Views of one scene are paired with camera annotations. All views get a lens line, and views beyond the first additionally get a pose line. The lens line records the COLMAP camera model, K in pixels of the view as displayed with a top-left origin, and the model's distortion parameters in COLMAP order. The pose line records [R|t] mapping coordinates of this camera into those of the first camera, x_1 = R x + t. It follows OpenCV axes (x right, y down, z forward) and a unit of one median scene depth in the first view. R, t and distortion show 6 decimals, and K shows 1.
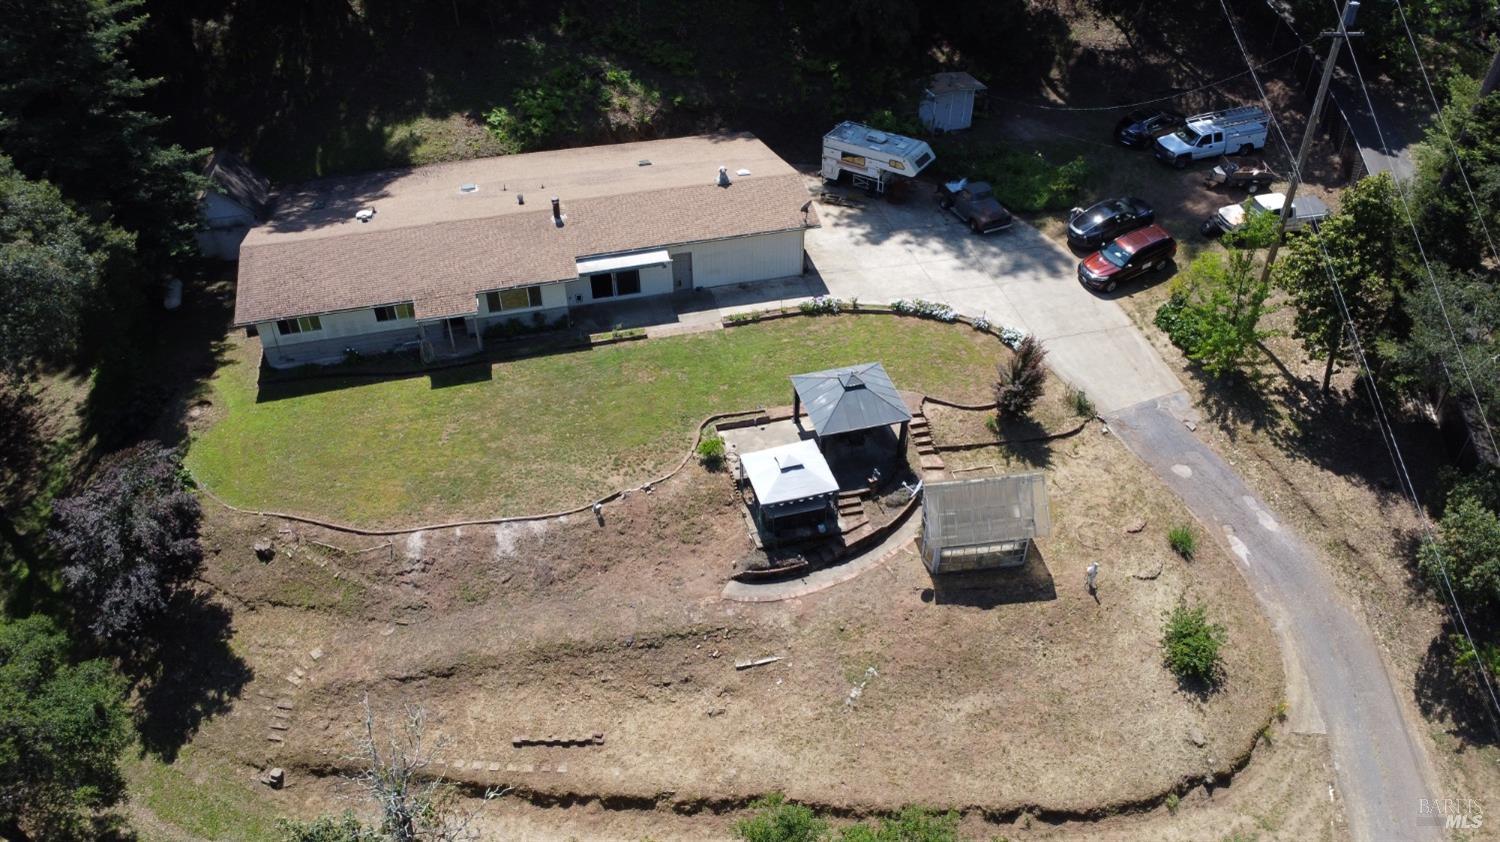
lens RADIAL K [[1099.7, 0, 747.7], [0, 1099.7, 411.3], [0, 0, 1]] dist [-0.033217, -0.003573]
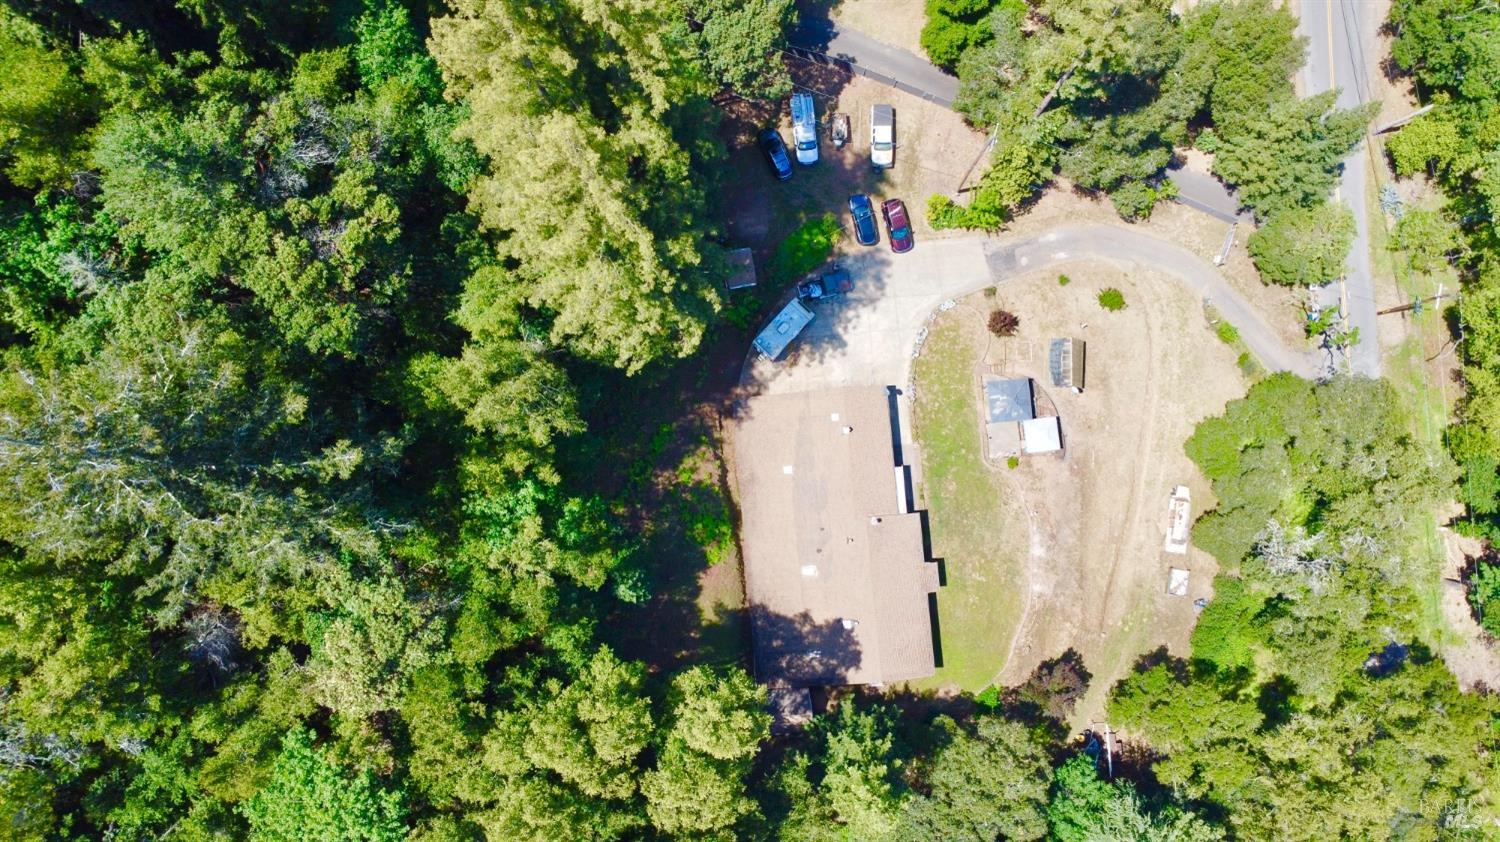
lens RADIAL K [[1085.1, 0, 750.0], [0, 1085.1, 421.0], [0, 0, 1]] dist [-0.023133, -0.011307]
pose [[0.160332, -0.983452, 0.084356, -0.212912], [0.606817, 0.165611, 0.777397, -1.964134], [-0.778503, -0.073452, 0.623328, 0.006240]]
